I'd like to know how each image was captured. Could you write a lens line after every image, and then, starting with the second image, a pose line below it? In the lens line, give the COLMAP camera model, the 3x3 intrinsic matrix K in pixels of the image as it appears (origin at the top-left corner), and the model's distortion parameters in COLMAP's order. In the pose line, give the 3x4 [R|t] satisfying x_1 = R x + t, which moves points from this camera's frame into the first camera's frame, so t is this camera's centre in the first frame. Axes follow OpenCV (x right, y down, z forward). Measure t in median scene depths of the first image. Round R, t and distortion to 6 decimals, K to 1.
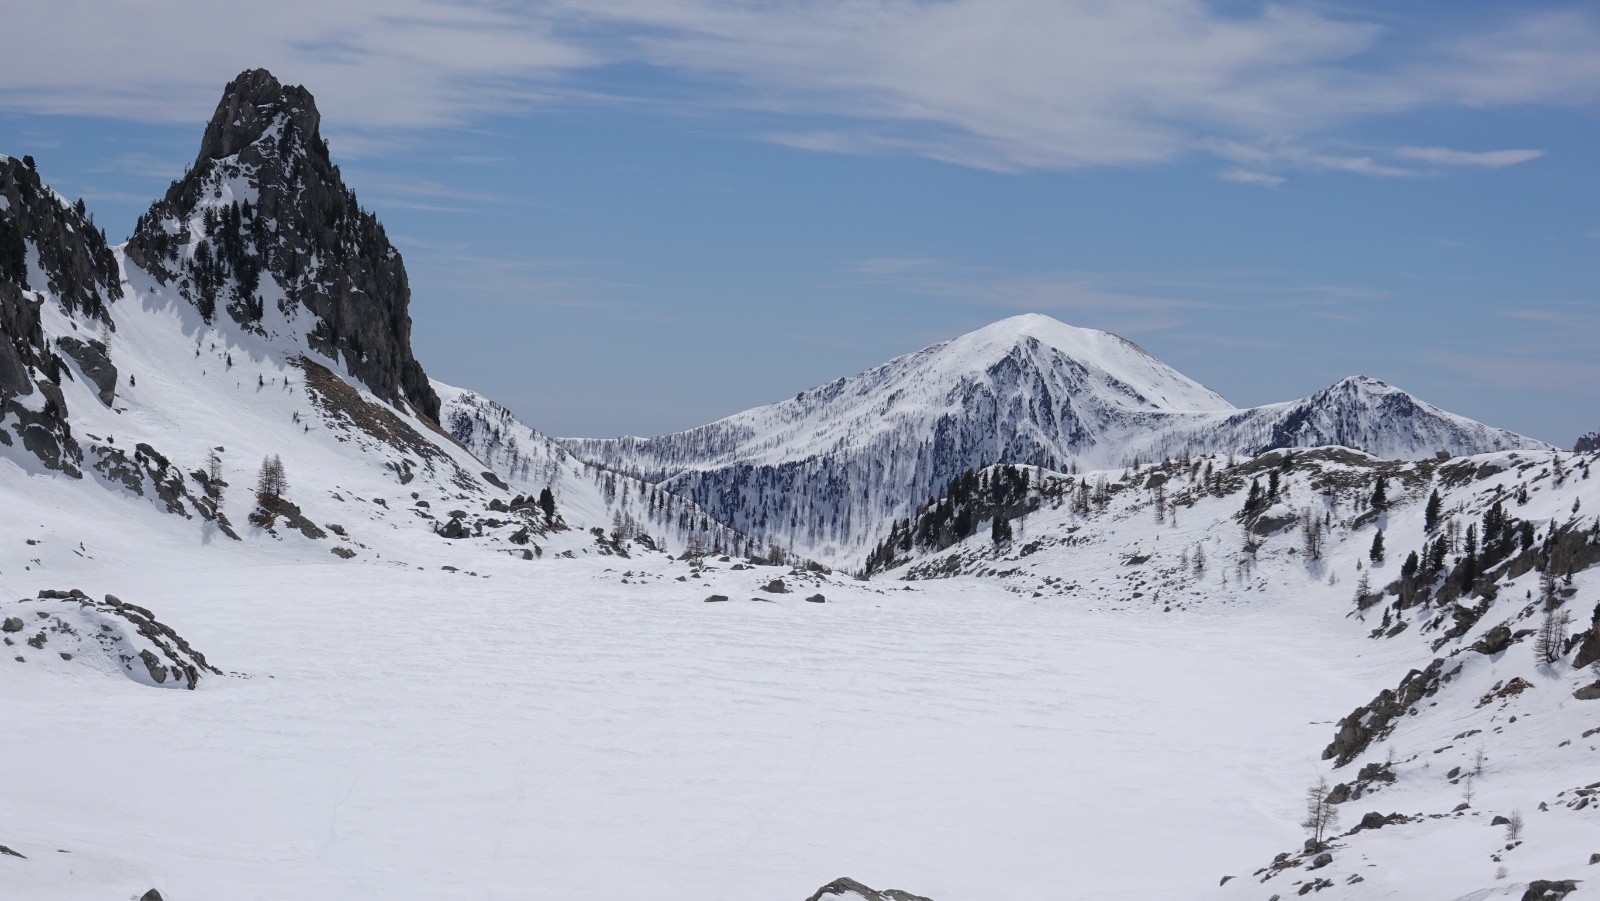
lens RADIAL K [[3304.7, 0, 800.0], [0, 3304.7, 450.5], [0, 0, 1]] dist [-0.006235, 0.073242]
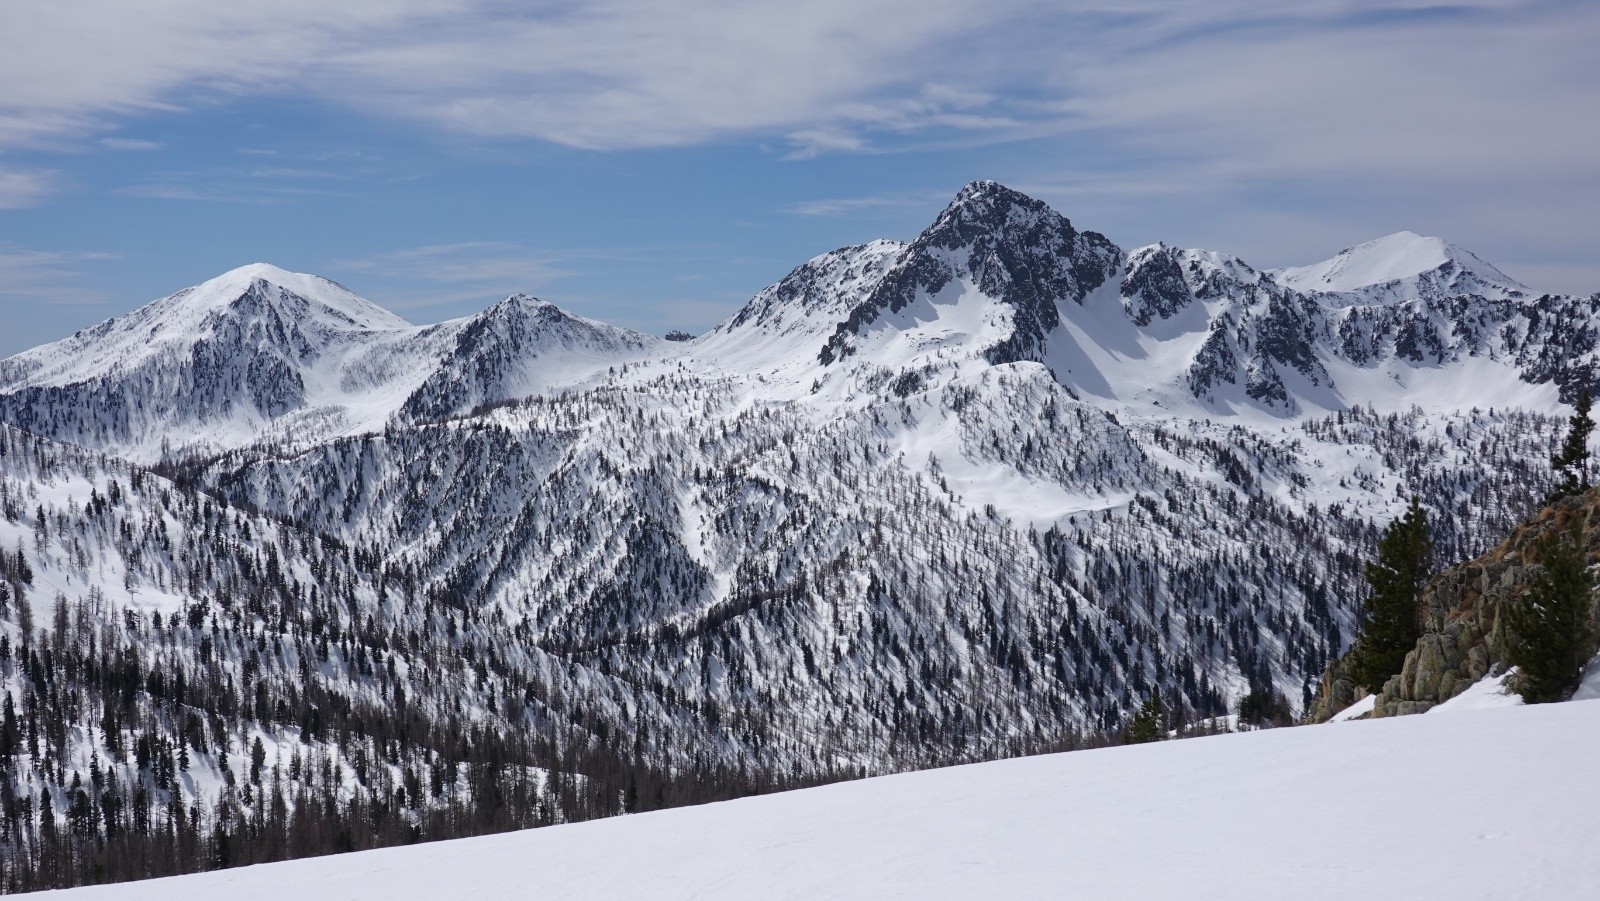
lens RADIAL K [[1845.9, 0, 796.7], [0, 1845.9, 475.4], [0, 0, 1]] dist [0.019719, -0.038178]
pose [[0.930472, -0.076547, 0.358277, -0.008401], [0.057480, 0.996320, 0.063586, 0.040802], [-0.361826, -0.038571, 0.931447, 1.025642]]
